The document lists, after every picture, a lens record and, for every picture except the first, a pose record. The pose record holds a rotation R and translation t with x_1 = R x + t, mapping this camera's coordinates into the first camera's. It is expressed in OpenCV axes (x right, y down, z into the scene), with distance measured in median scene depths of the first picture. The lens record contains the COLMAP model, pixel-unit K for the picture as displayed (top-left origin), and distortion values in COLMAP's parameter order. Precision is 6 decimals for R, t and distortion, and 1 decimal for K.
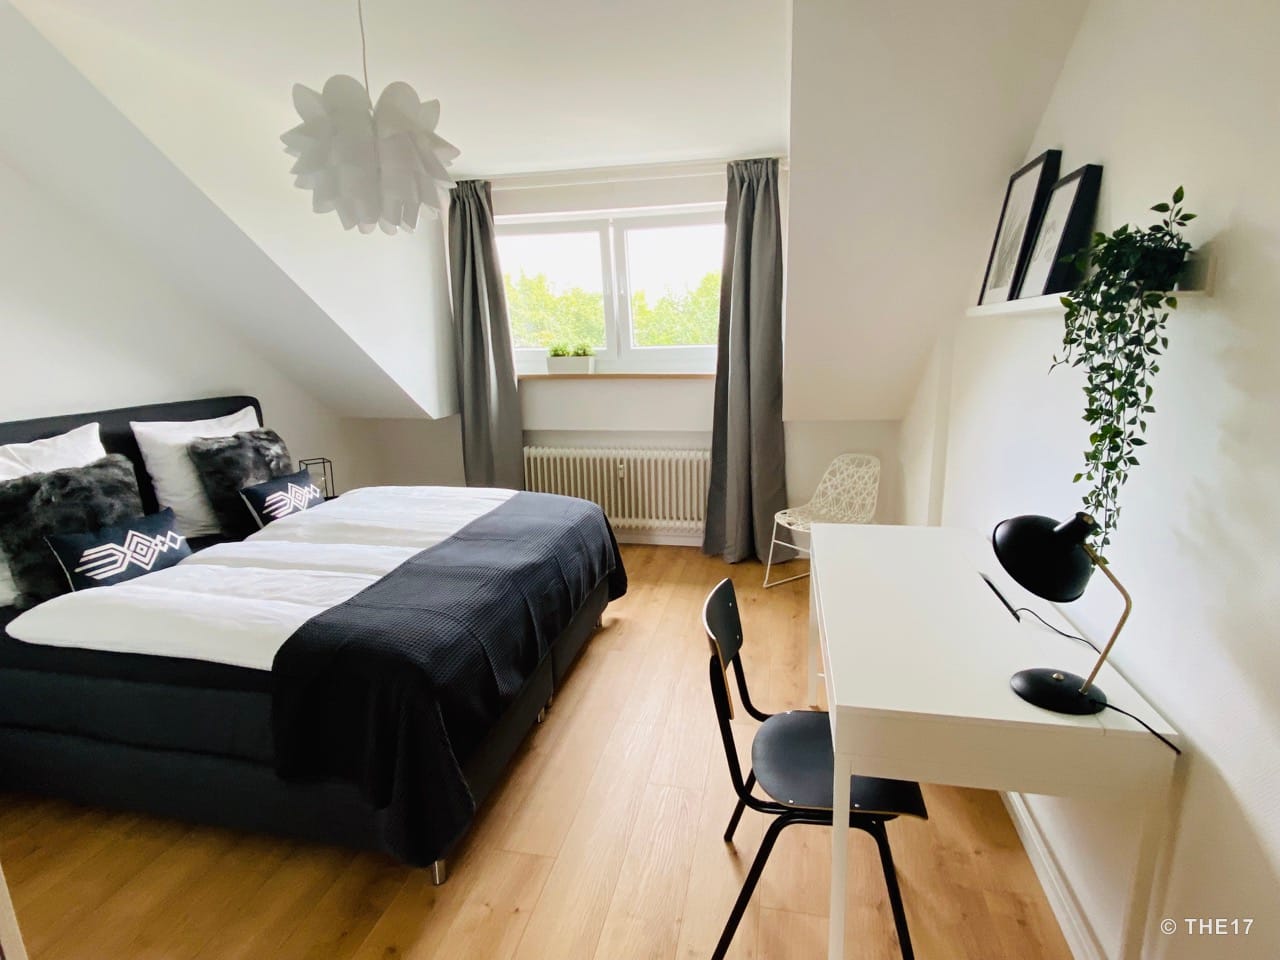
lens RADIAL K [[648.8, 0, 640.0], [0, 648.8, 480.0], [0, 0, 1]] dist [0.028753, -0.044100]
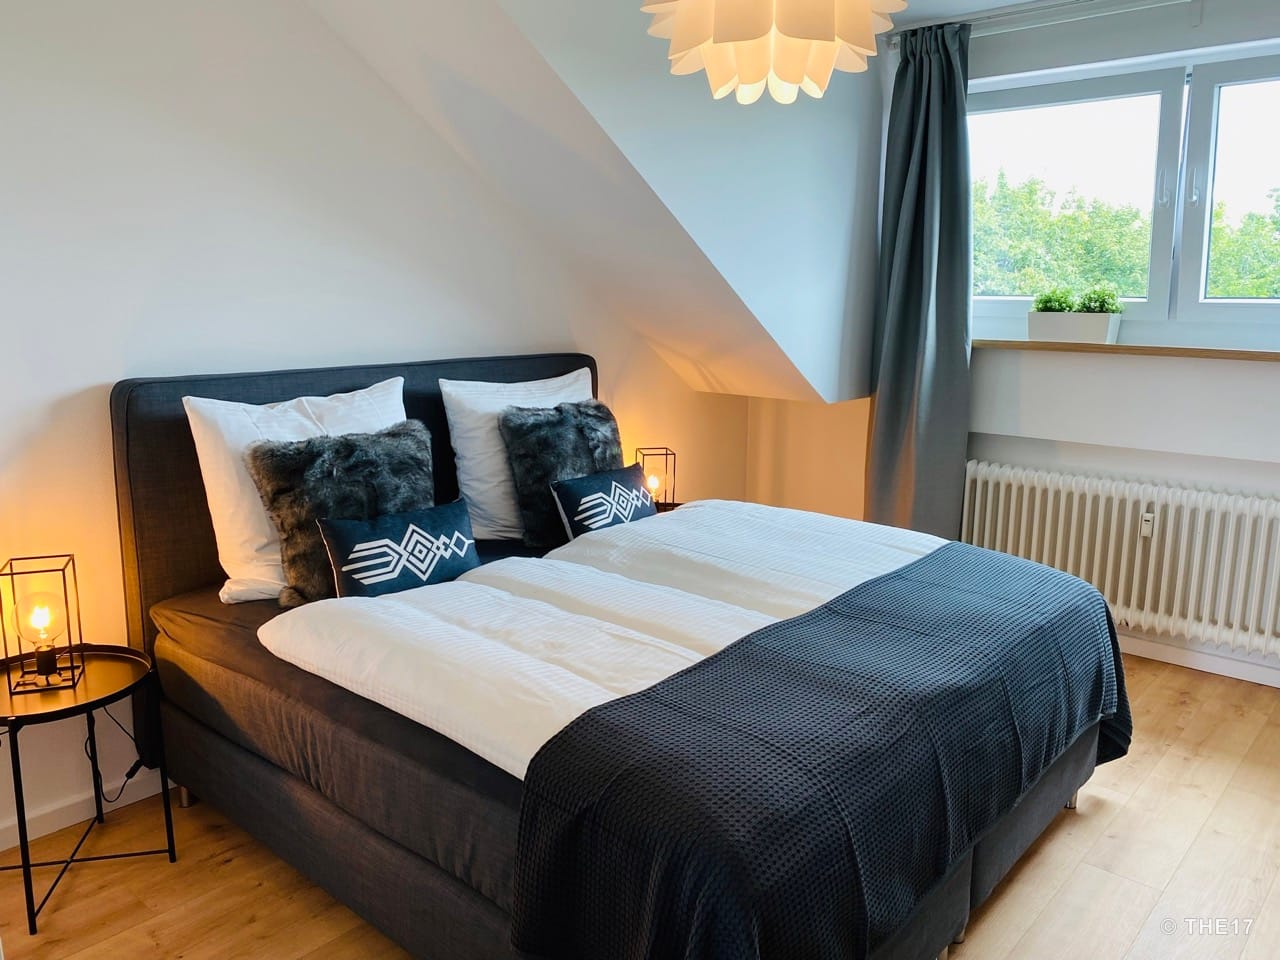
lens RADIAL K [[963.2, 0, 634.2], [0, 963.2, 473.4], [0, 0, 1]] dist [0.027331, -0.022392]
pose [[0.868104, 0.116606, -0.482492, -0.025658], [-0.124797, 0.992066, 0.015221, -0.025872], [0.480438, 0.047000, 0.875768, 0.124074]]
